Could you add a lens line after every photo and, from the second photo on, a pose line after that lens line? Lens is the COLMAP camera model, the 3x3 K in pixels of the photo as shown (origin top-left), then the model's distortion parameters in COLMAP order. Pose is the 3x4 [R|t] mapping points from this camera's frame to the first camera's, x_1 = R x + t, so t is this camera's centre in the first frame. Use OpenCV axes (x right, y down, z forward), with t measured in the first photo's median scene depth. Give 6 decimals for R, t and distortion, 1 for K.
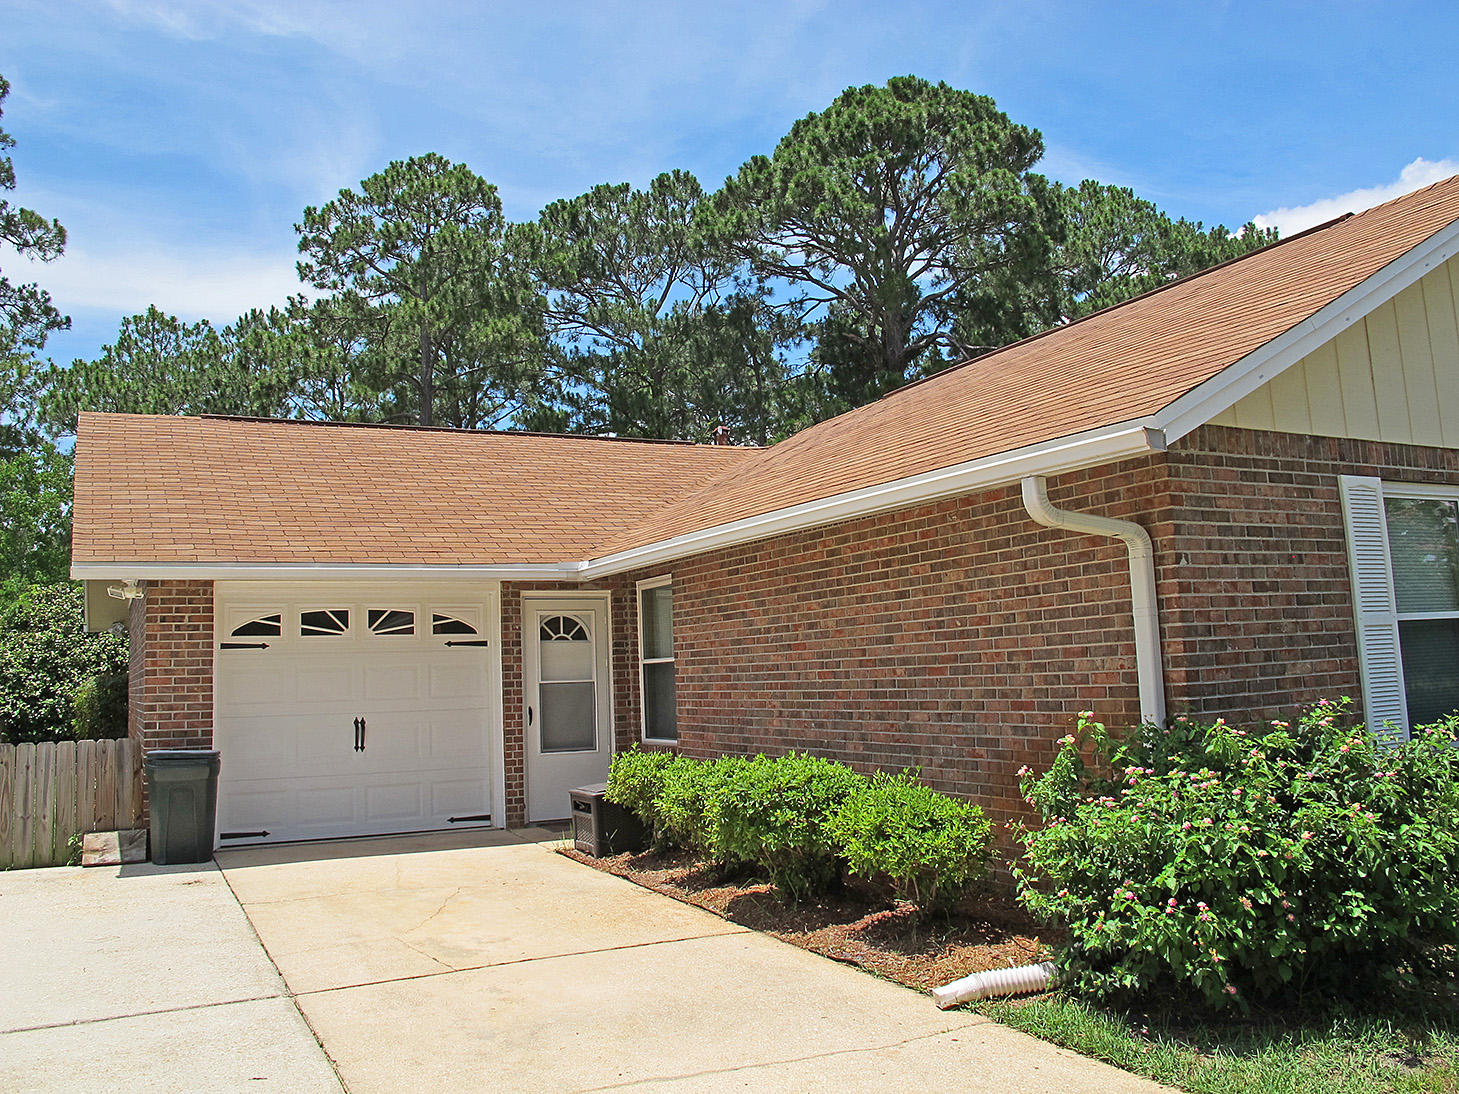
lens RADIAL K [[1220.0, 0, 723.1], [0, 1220.0, 511.7], [0, 0, 1]] dist [-0.147818, 0.109687]
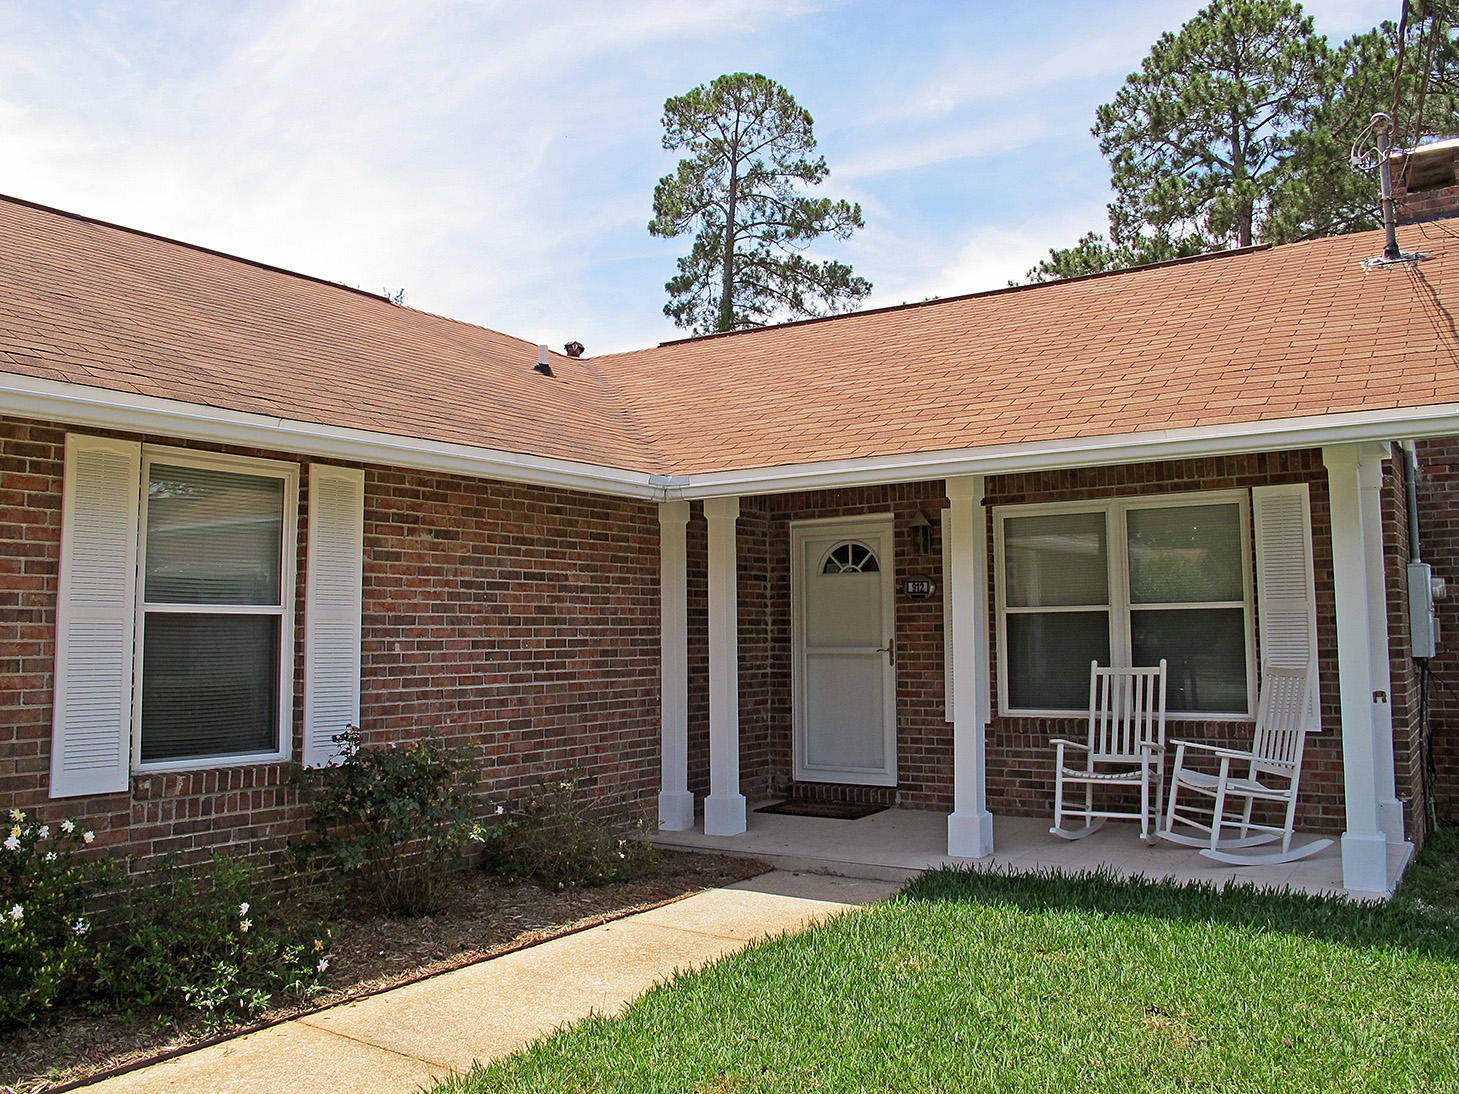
lens RADIAL K [[1220.0, 0, 723.1], [0, 1220.0, 511.7], [0, 0, 1]] dist [-0.147818, 0.109687]
pose [[0.476879, -0.044382, -0.877848, 0.336218], [0.107566, 0.994164, 0.008171, 0.022828], [0.872362, -0.098323, 0.478870, 0.283225]]
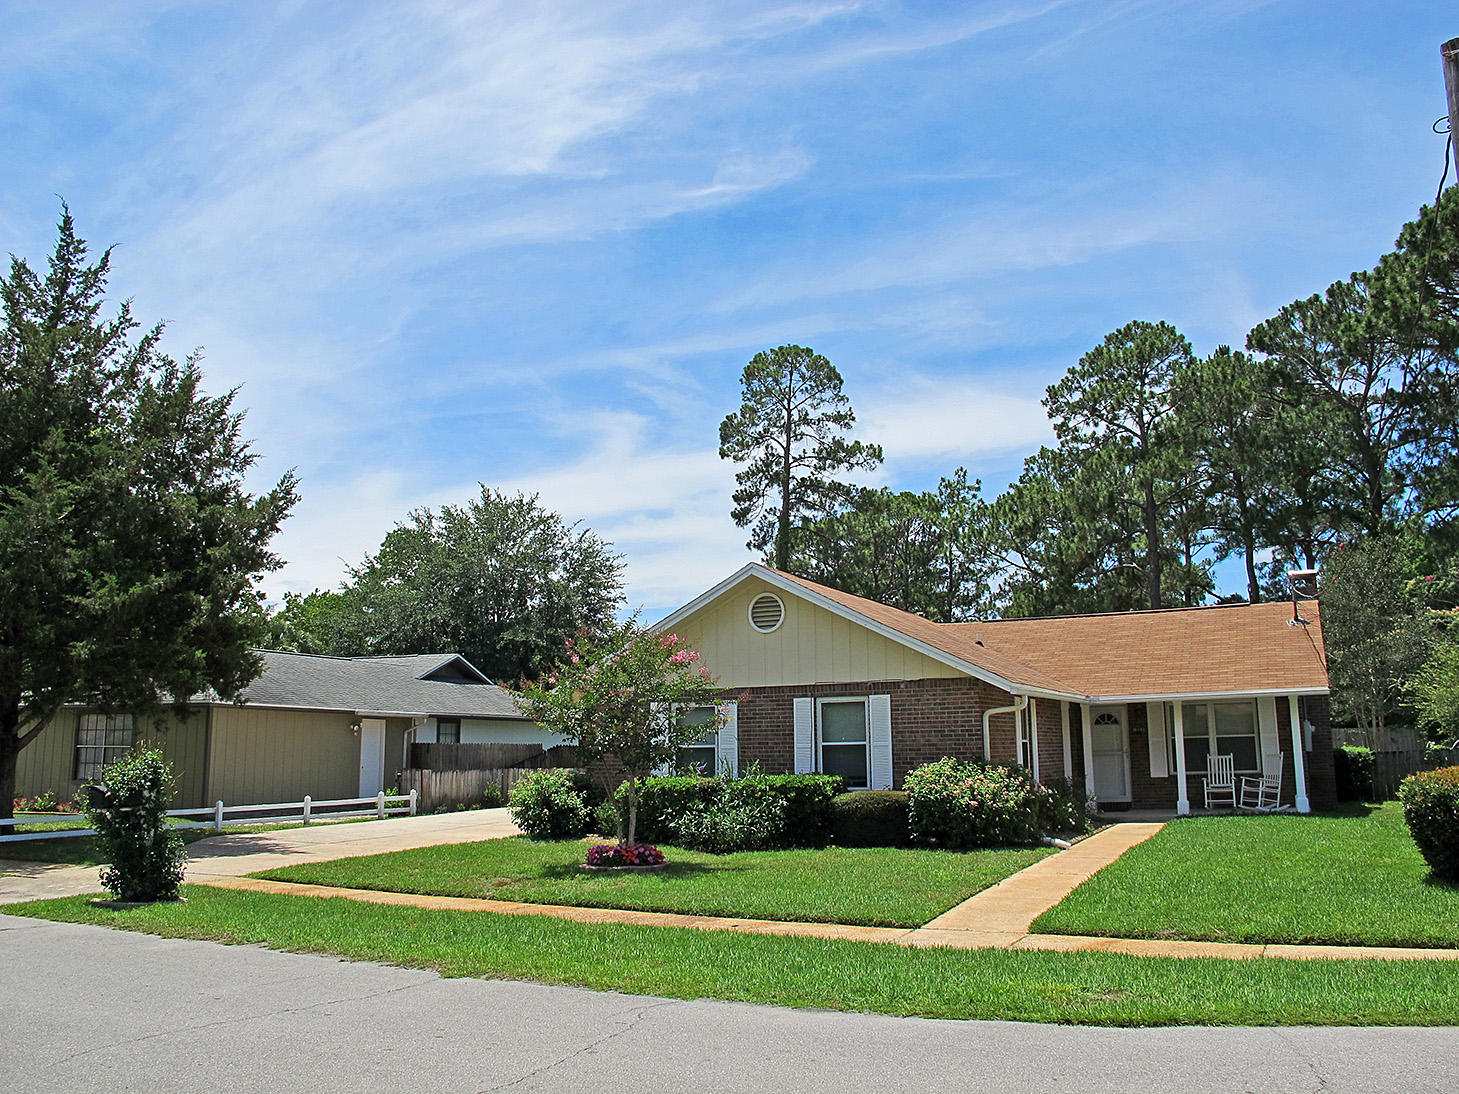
lens RADIAL K [[1220.0, 0, 723.1], [0, 1220.0, 511.7], [0, 0, 1]] dist [-0.147818, 0.109687]
pose [[0.595528, -0.118393, -0.794563, 0.541541], [0.093293, 0.992581, -0.077975, -0.043969], [0.797899, -0.027691, 0.602154, -0.136251]]
